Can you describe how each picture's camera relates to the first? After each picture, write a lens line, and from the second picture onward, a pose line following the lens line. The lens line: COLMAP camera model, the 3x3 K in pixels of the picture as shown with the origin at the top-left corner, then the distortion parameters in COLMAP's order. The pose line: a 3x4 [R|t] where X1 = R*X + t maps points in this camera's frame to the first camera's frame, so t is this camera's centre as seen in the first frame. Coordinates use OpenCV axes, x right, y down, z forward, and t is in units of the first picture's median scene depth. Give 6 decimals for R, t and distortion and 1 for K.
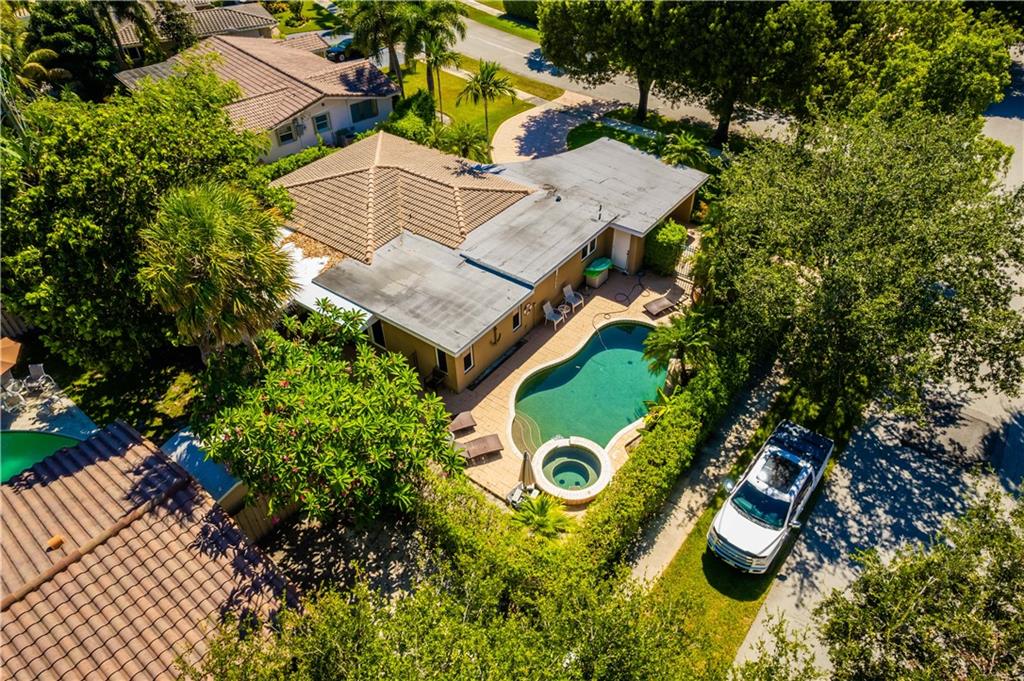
lens RADIAL K [[652.2, 0, 517.6], [0, 652.2, 350.6], [0, 0, 1]] dist [-0.056973, 0.045042]
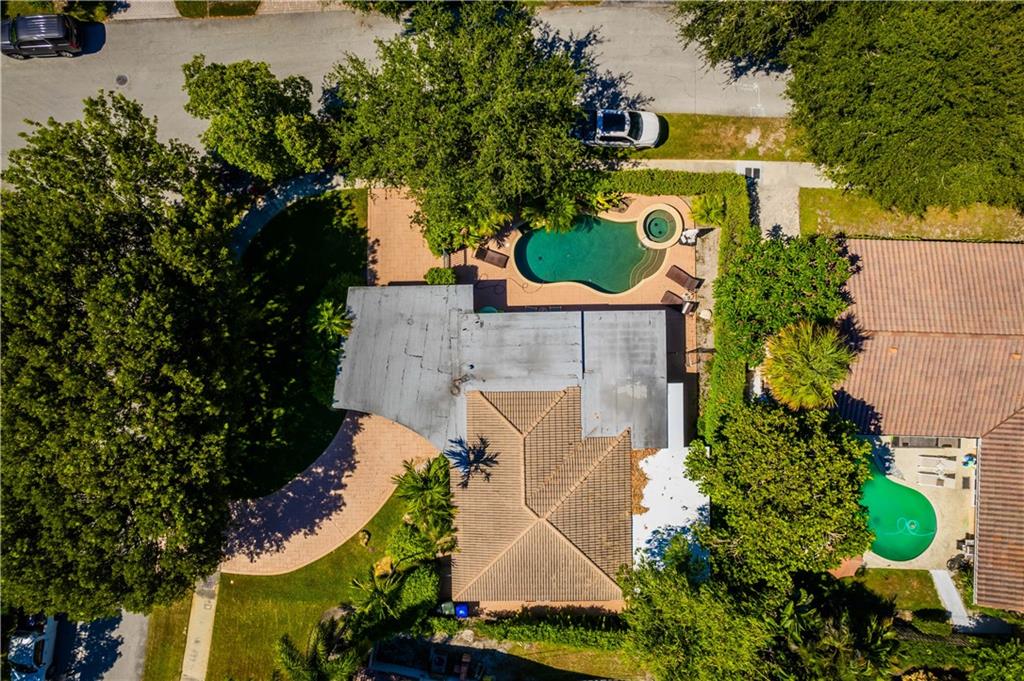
lens RADIAL K [[652.2, 0, 517.6], [0, 652.2, 350.6], [0, 0, 1]] dist [-0.056973, 0.045042]
pose [[-0.609042, -0.792939, 0.017771, 0.019002], [0.537476, -0.396141, 0.744440, -1.468953], [-0.583256, 0.462947, 0.667453, 0.203554]]
